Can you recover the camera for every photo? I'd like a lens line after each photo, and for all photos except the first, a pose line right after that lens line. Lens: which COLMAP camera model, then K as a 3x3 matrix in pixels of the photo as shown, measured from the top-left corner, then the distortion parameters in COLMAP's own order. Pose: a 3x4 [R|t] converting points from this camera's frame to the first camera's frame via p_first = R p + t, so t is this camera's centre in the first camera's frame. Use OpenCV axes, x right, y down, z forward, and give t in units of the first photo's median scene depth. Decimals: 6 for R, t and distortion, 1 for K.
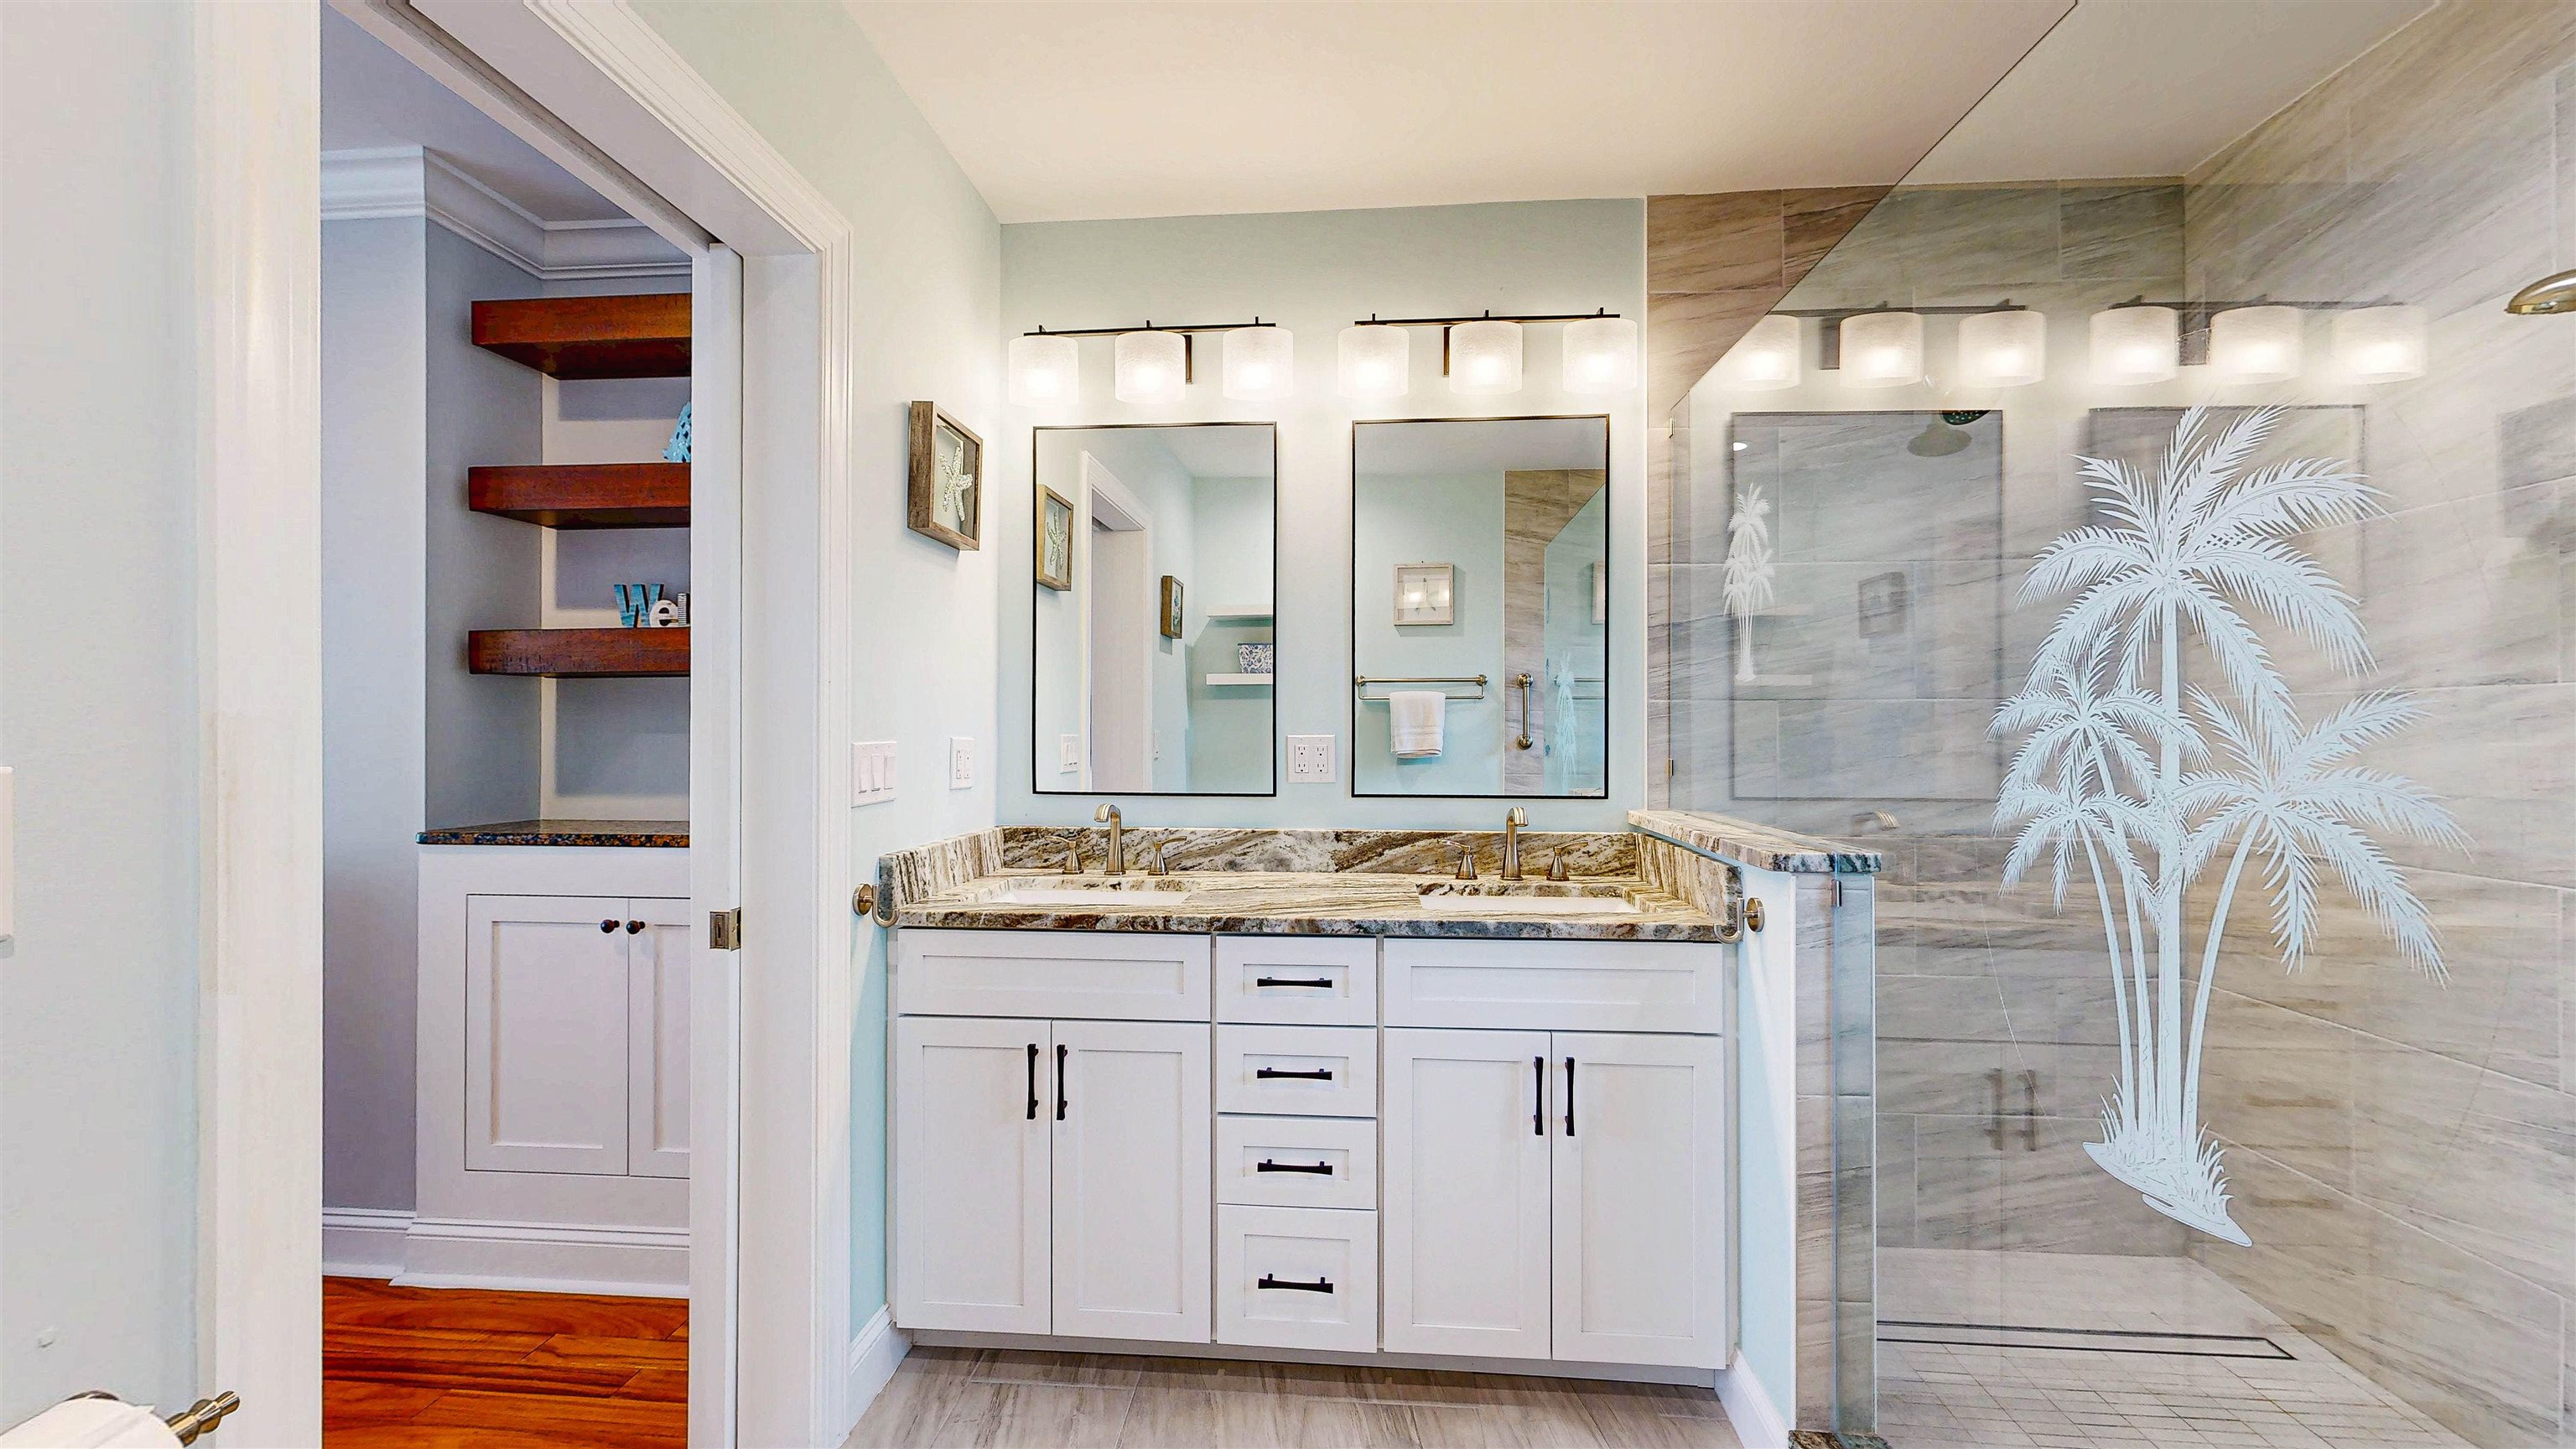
lens RADIAL K [[976.6, 0, 1289.4], [0, 976.6, 718.3], [0, 0, 1]] dist [0.003515, 0.000245]
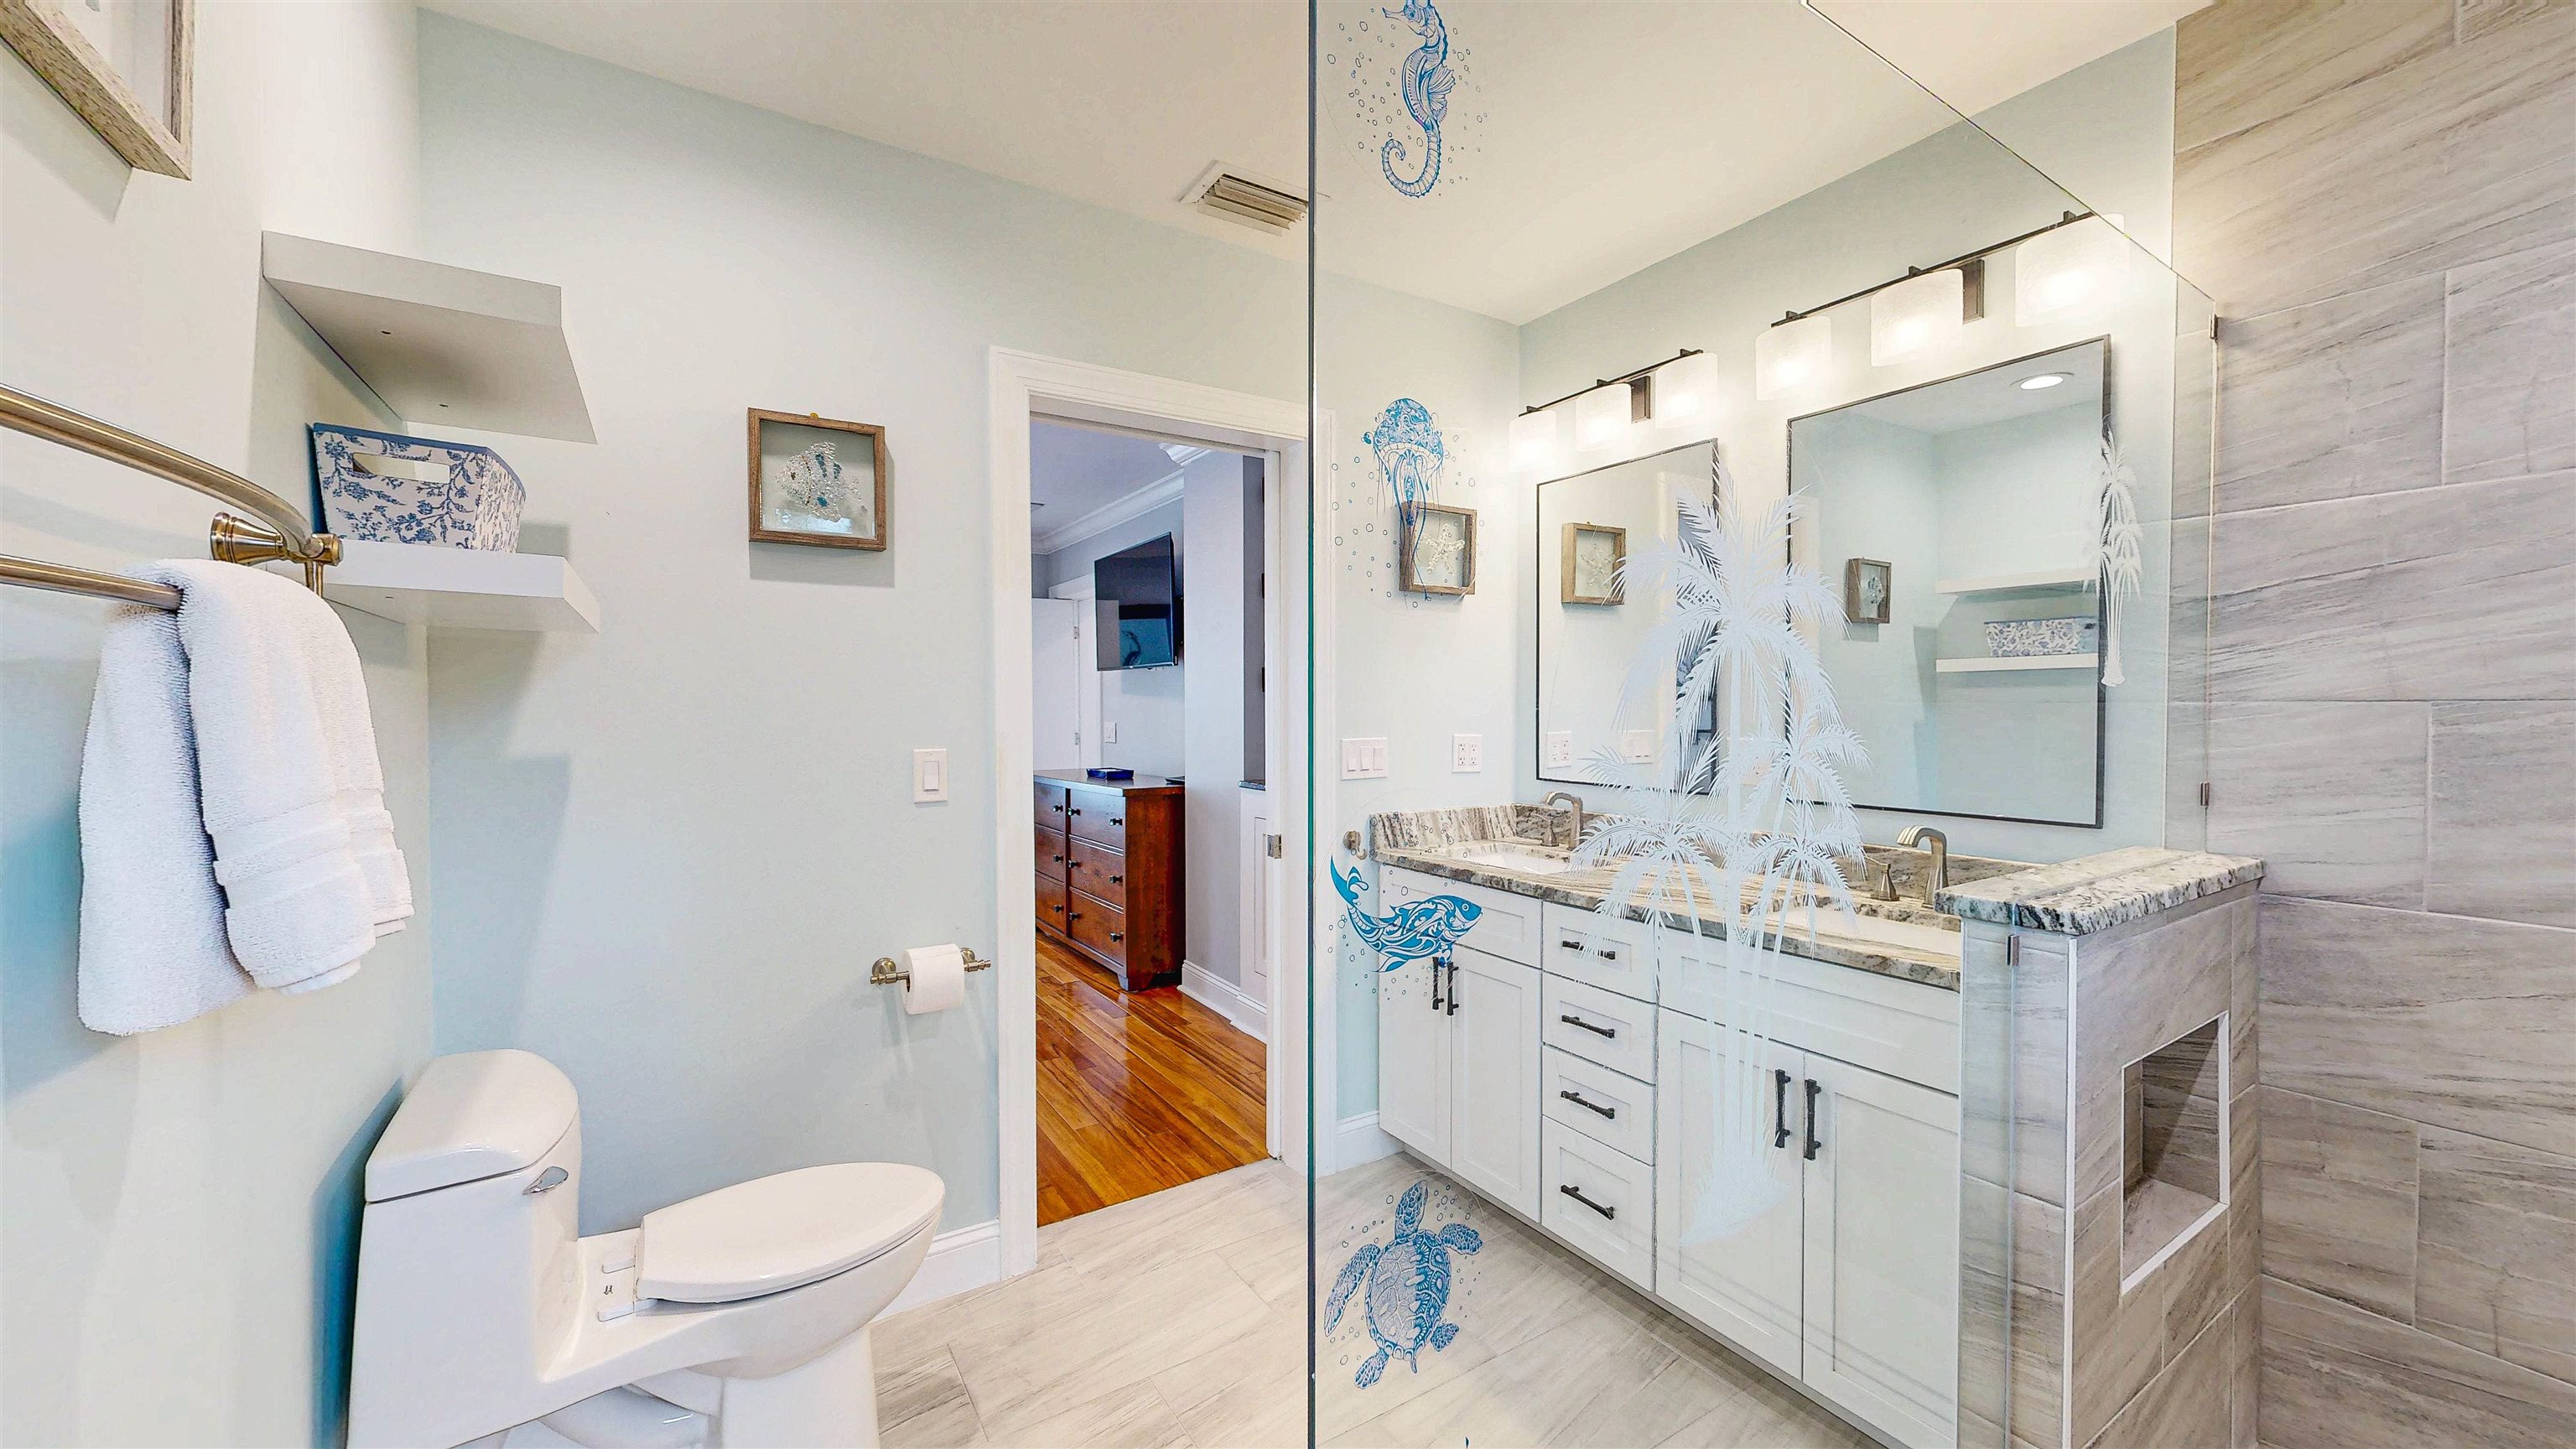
lens RADIAL K [[976.6, 0, 1300.1], [0, 976.6, 721.5], [0, 0, 1]] dist [0.003515, 0.000245]
pose [[0.596121, 0.009298, -0.802841, 0.736342], [0.009351, 0.999785, 0.018522, -0.030751], [0.802840, -0.018548, 0.595906, 0.017679]]
